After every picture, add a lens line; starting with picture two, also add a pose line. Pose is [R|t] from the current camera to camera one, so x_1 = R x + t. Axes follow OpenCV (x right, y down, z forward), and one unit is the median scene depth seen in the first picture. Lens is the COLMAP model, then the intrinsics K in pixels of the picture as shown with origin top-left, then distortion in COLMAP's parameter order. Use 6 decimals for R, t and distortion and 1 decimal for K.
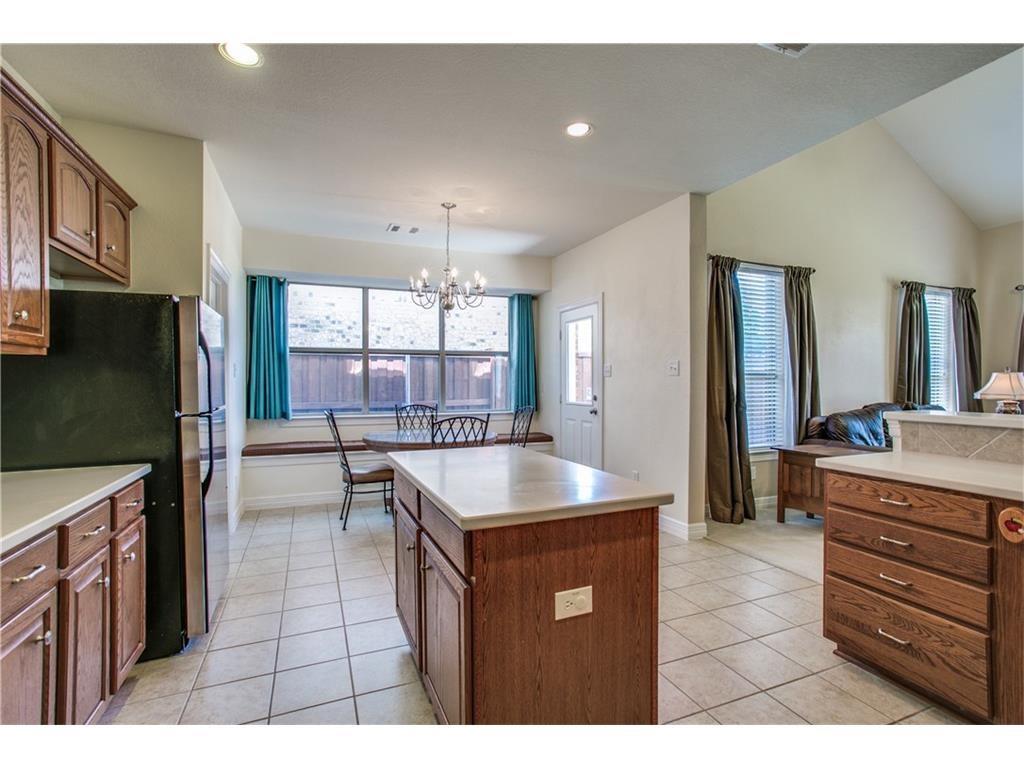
lens RADIAL K [[495.8, 0, 514.6], [0, 495.8, 384.0], [0, 0, 1]] dist [-0.047048, 0.005836]
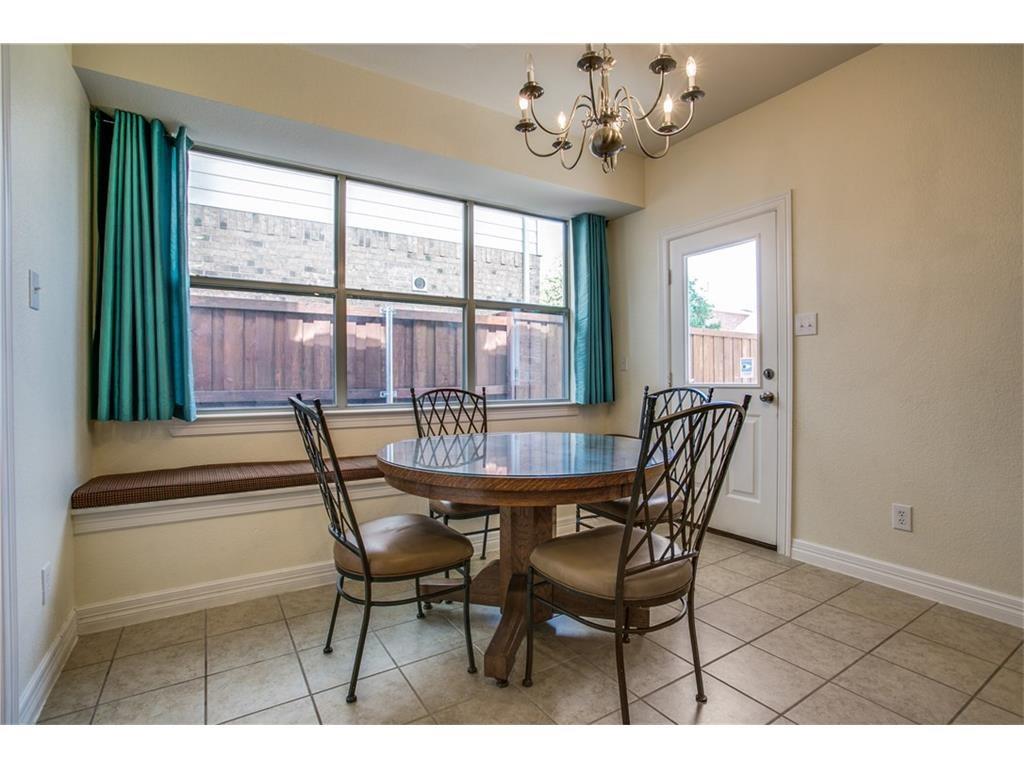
lens RADIAL K [[495.8, 0, 509.4], [0, 495.8, 381.8], [0, 0, 1]] dist [-0.047048, 0.005836]
pose [[0.987668, -0.003974, 0.156511, -0.205117], [0.003500, 0.999988, 0.003302, 0.031132], [-0.156522, -0.002713, 0.987671, 0.439966]]
